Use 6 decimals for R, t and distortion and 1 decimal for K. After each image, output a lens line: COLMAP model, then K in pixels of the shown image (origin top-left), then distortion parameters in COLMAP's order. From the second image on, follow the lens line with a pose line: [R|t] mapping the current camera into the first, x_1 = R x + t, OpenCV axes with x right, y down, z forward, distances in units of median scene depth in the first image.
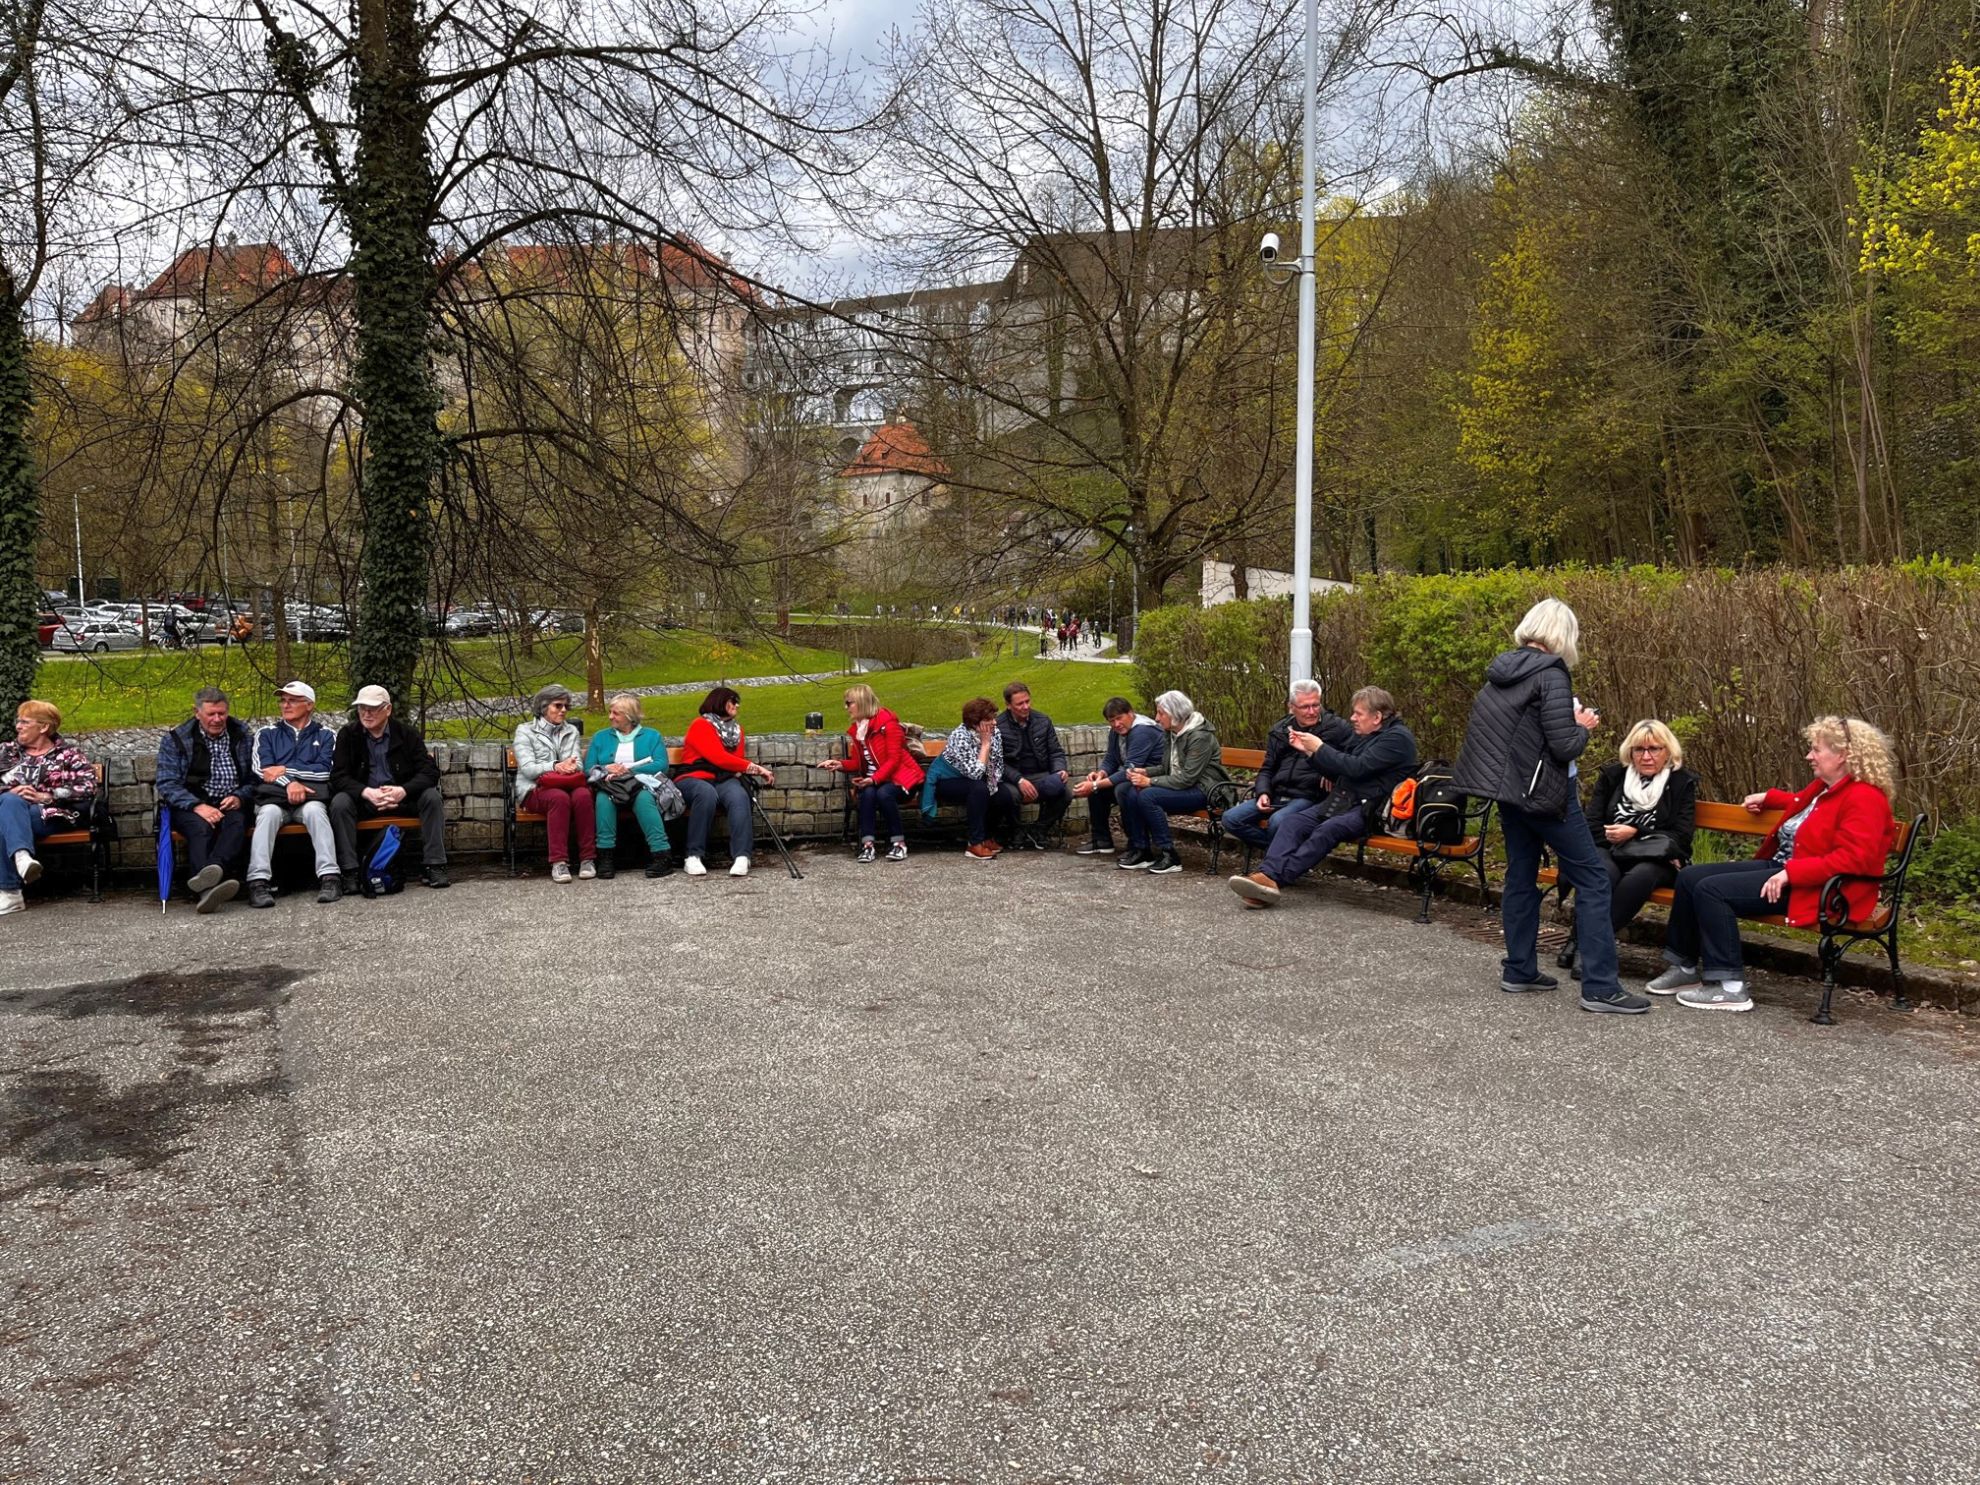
lens RADIAL K [[1468.3, 0, 993.6], [0, 1468.3, 753.7], [0, 0, 1]] dist [0.087121, -0.121805]
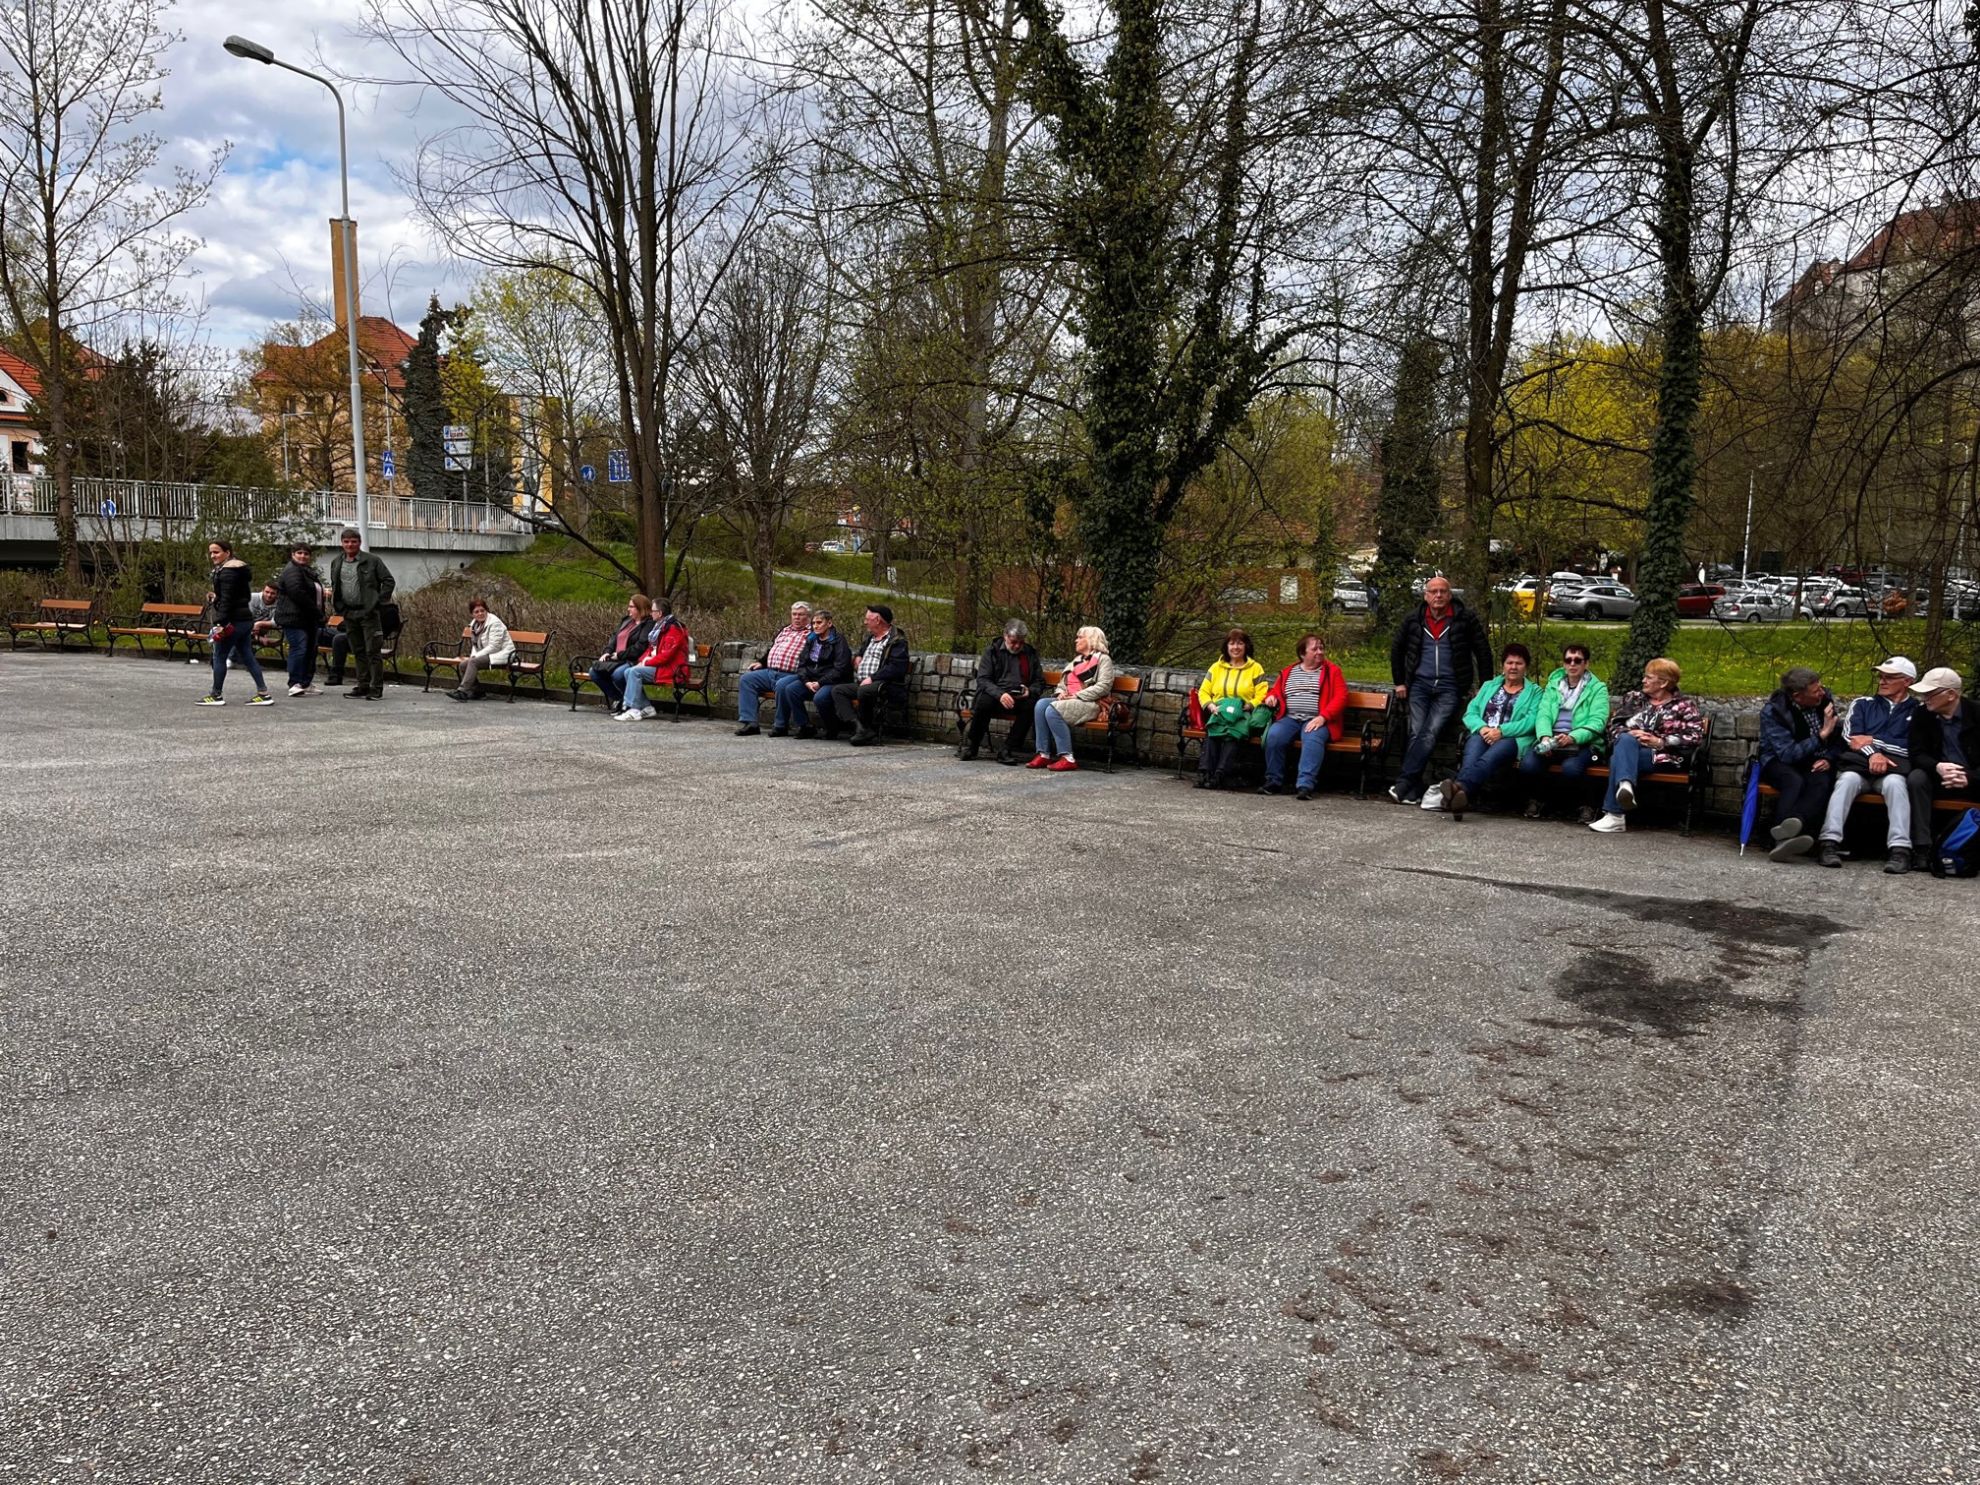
lens RADIAL K [[1468.3, 0, 993.6], [0, 1468.3, 753.7], [0, 0, 1]] dist [0.087121, -0.121805]
pose [[0.529567, 0.115983, -0.840302, 0.075798], [-0.101078, 0.992179, 0.073245, 0.006055], [0.842225, 0.046148, 0.537148, -0.073234]]
